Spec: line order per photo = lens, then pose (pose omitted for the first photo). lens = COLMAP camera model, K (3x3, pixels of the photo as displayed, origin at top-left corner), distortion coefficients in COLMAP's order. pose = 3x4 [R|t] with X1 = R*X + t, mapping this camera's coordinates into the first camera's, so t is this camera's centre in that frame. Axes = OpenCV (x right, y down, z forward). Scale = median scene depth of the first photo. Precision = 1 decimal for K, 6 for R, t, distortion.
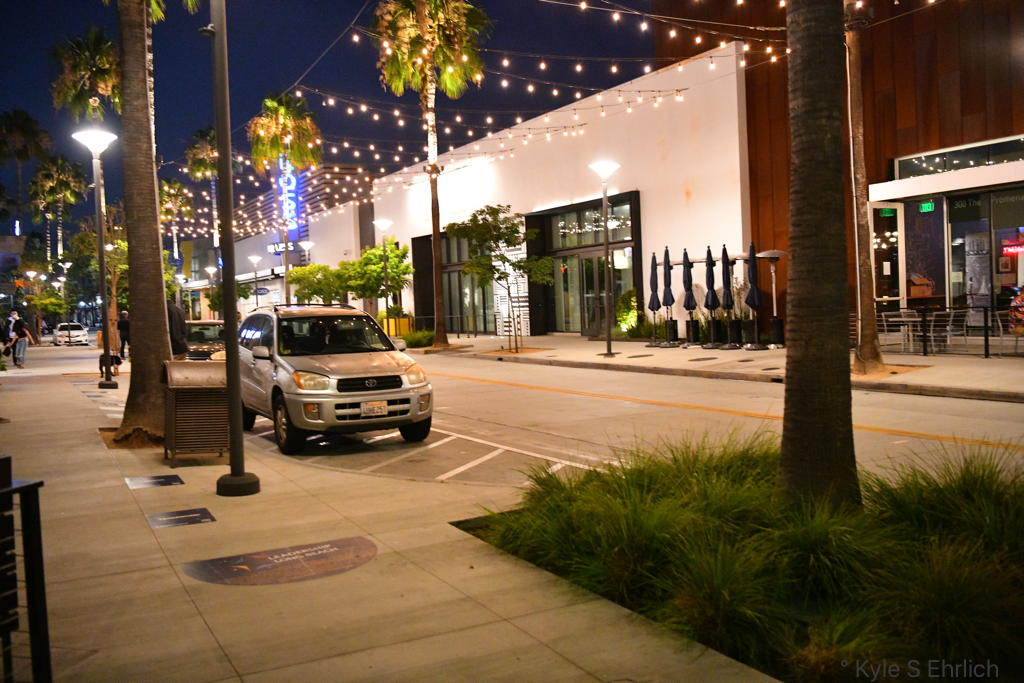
lens RADIAL K [[949.4, 0, 511.4], [0, 949.4, 342.0], [0, 0, 1]] dist [-0.022600, 0.000000]
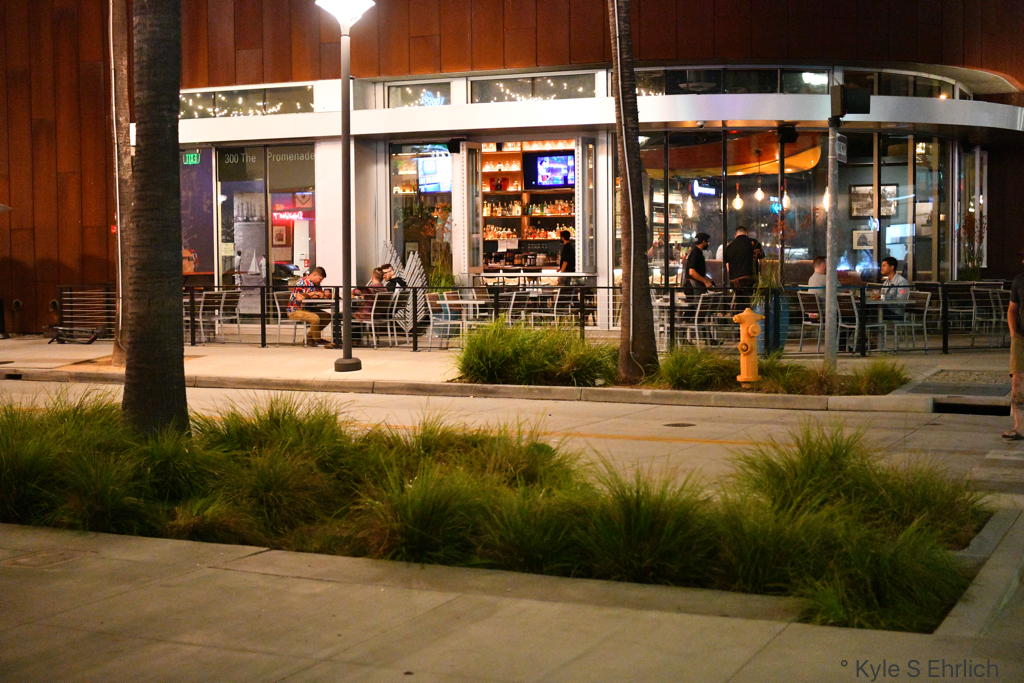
lens RADIAL K [[1570.3, 0, 512.3], [0, 1570.3, 340.9], [0, 0, 1]] dist [-0.059255, 0.000000]
pose [[0.804301, 0.005912, 0.594193, -0.136338], [-0.003206, 0.999979, -0.005609, 0.017105], [-0.594213, 0.002606, 0.804303, -0.234530]]
